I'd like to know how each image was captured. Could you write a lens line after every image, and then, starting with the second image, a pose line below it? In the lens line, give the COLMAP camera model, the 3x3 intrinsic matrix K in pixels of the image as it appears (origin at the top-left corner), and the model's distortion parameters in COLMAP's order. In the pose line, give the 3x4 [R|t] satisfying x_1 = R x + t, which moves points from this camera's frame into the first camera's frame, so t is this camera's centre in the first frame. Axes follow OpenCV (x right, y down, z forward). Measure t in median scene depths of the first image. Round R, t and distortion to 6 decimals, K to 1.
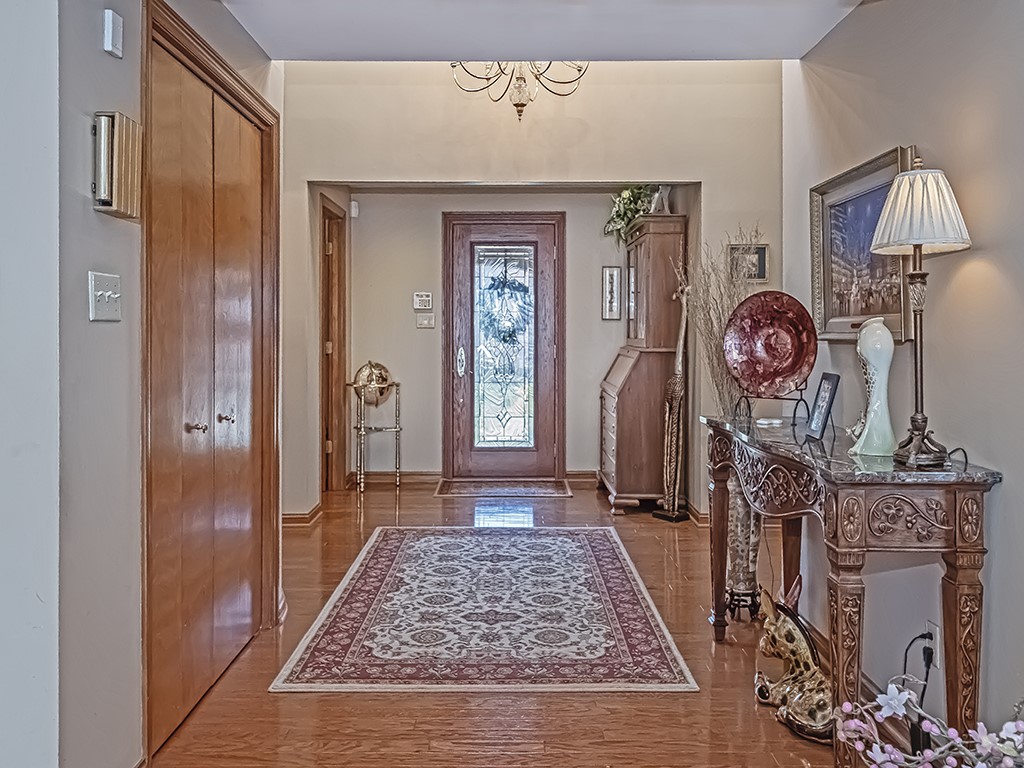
lens RADIAL K [[782.1, 0, 509.8], [0, 782.1, 378.7], [0, 0, 1]] dist [-0.001215, -0.000030]
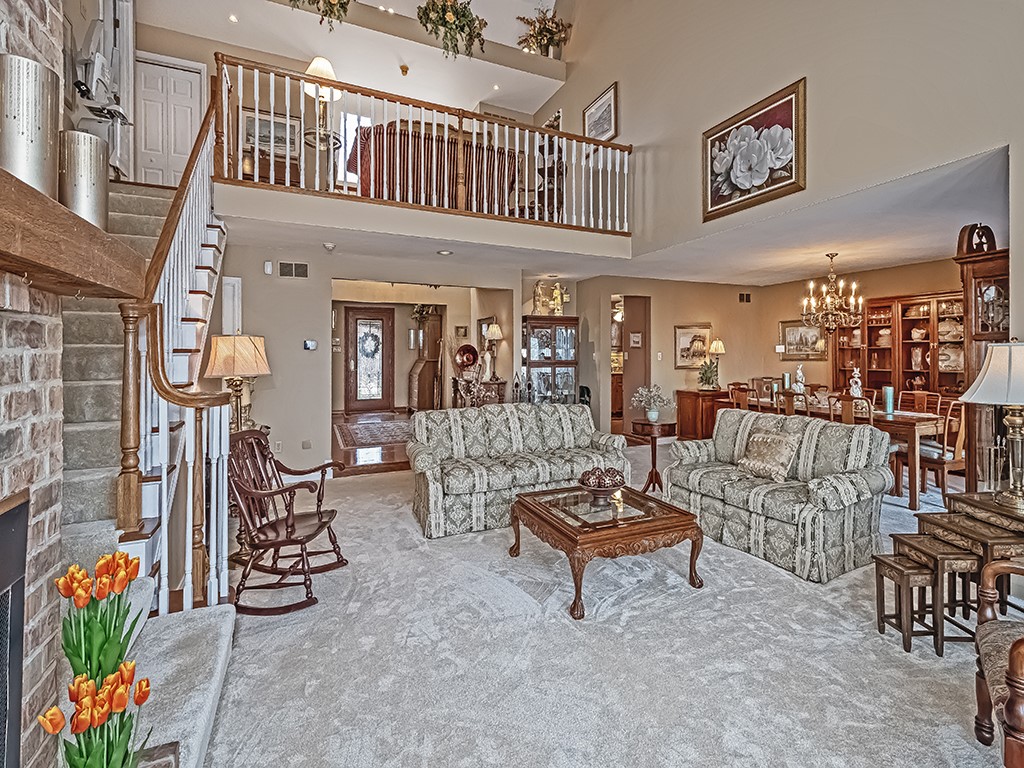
lens RADIAL K [[445.1, 0, 511.8], [0, 445.1, 378.6], [0, 0, 1]] dist [-0.003176, -0.000887]
pose [[0.916257, -0.005895, 0.400548, -0.195423], [0.008717, 0.999948, -0.005223, 0.040216], [-0.400497, 0.008277, 0.916261, -0.619798]]
